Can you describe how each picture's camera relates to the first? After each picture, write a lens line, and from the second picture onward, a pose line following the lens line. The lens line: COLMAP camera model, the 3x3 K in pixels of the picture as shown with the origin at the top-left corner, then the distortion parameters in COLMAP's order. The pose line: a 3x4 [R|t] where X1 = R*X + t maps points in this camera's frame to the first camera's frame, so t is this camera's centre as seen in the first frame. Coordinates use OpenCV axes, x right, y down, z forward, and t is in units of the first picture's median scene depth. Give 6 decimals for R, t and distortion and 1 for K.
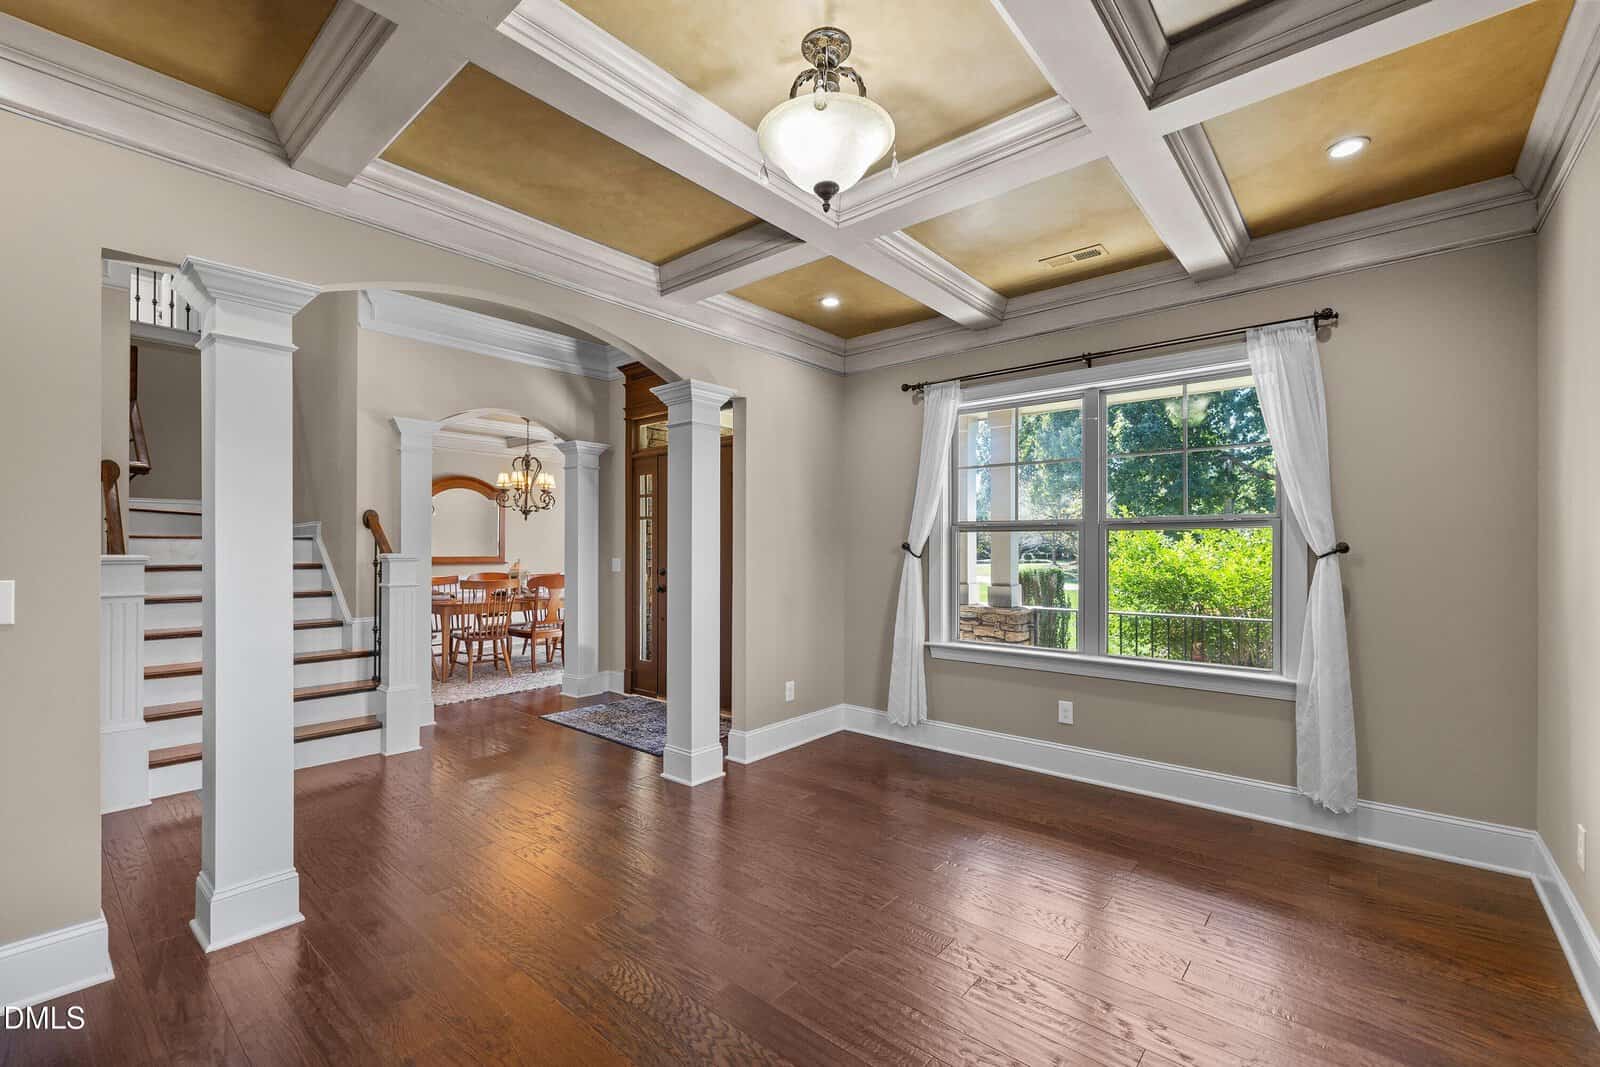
lens RADIAL K [[683.2, 0, 800.0], [0, 683.2, 548.0], [0, 0, 1]] dist [0.002856, -0.000494]
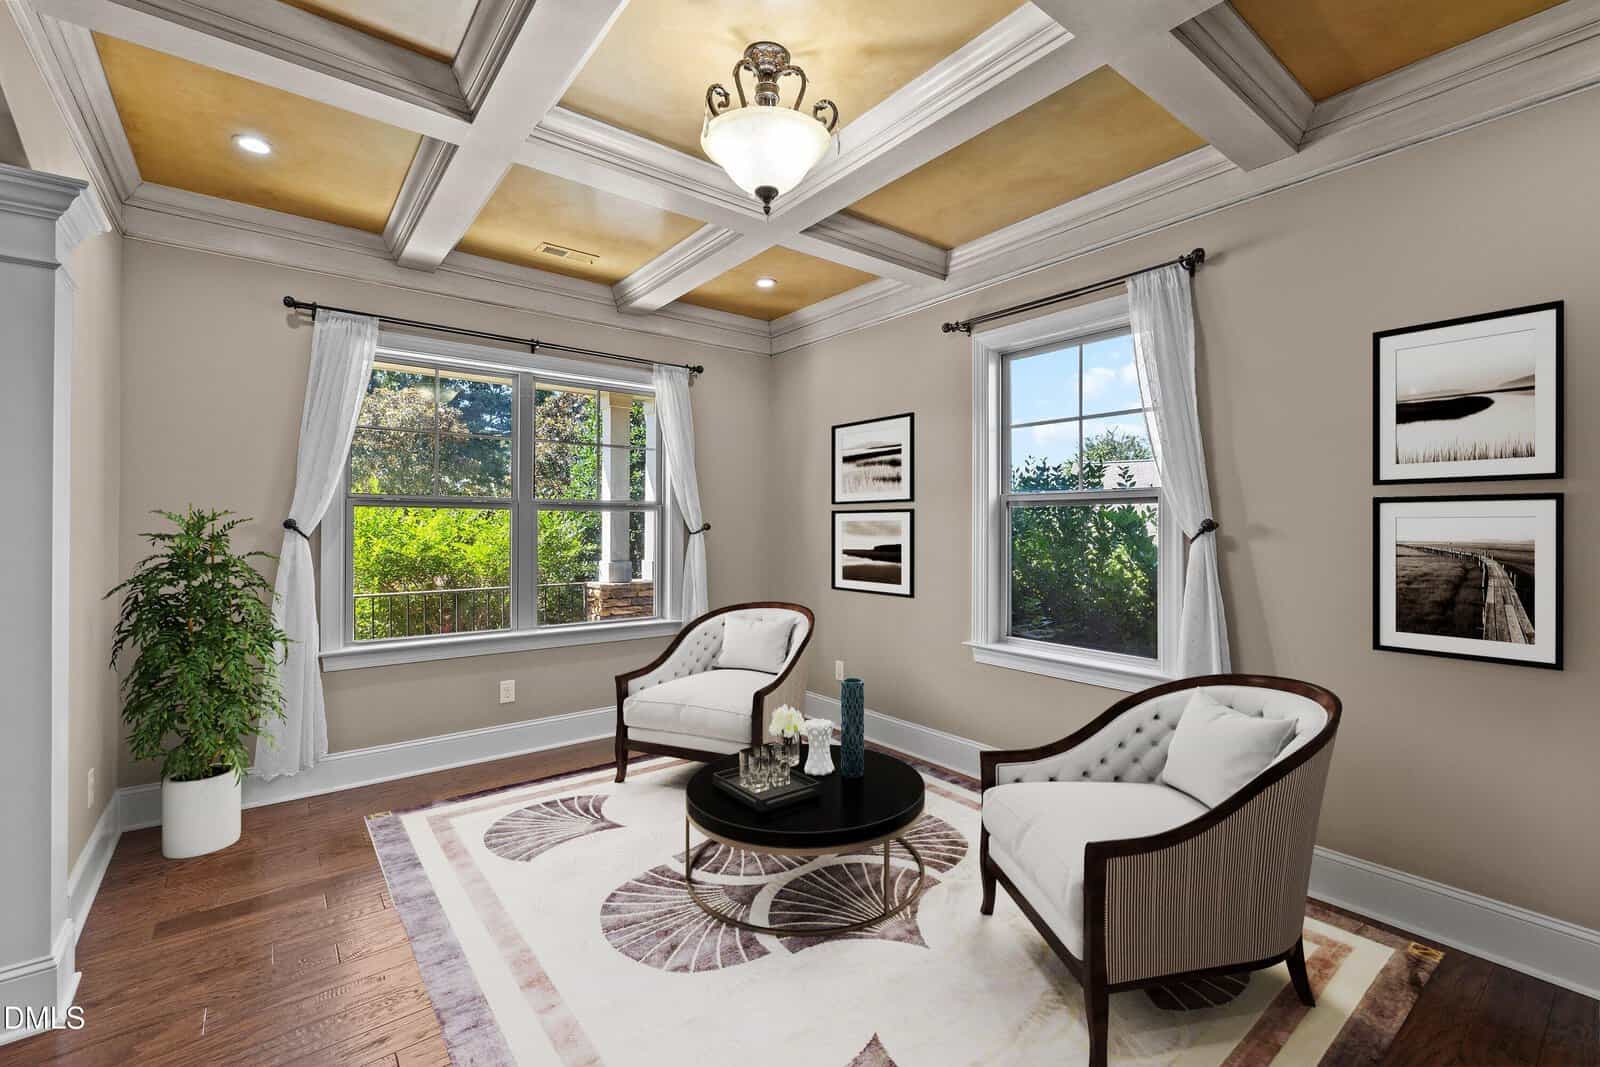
lens RADIAL K [[683.2, 0, 800.6], [0, 683.2, 523.2], [0, 0, 1]] dist [0.002856, -0.000494]
pose [[0.195038, 0.001062, 0.980795, -0.406196], [-0.003034, 0.999995, -0.000479, -0.004230], [-0.980791, -0.002883, 0.195040, 0.308307]]
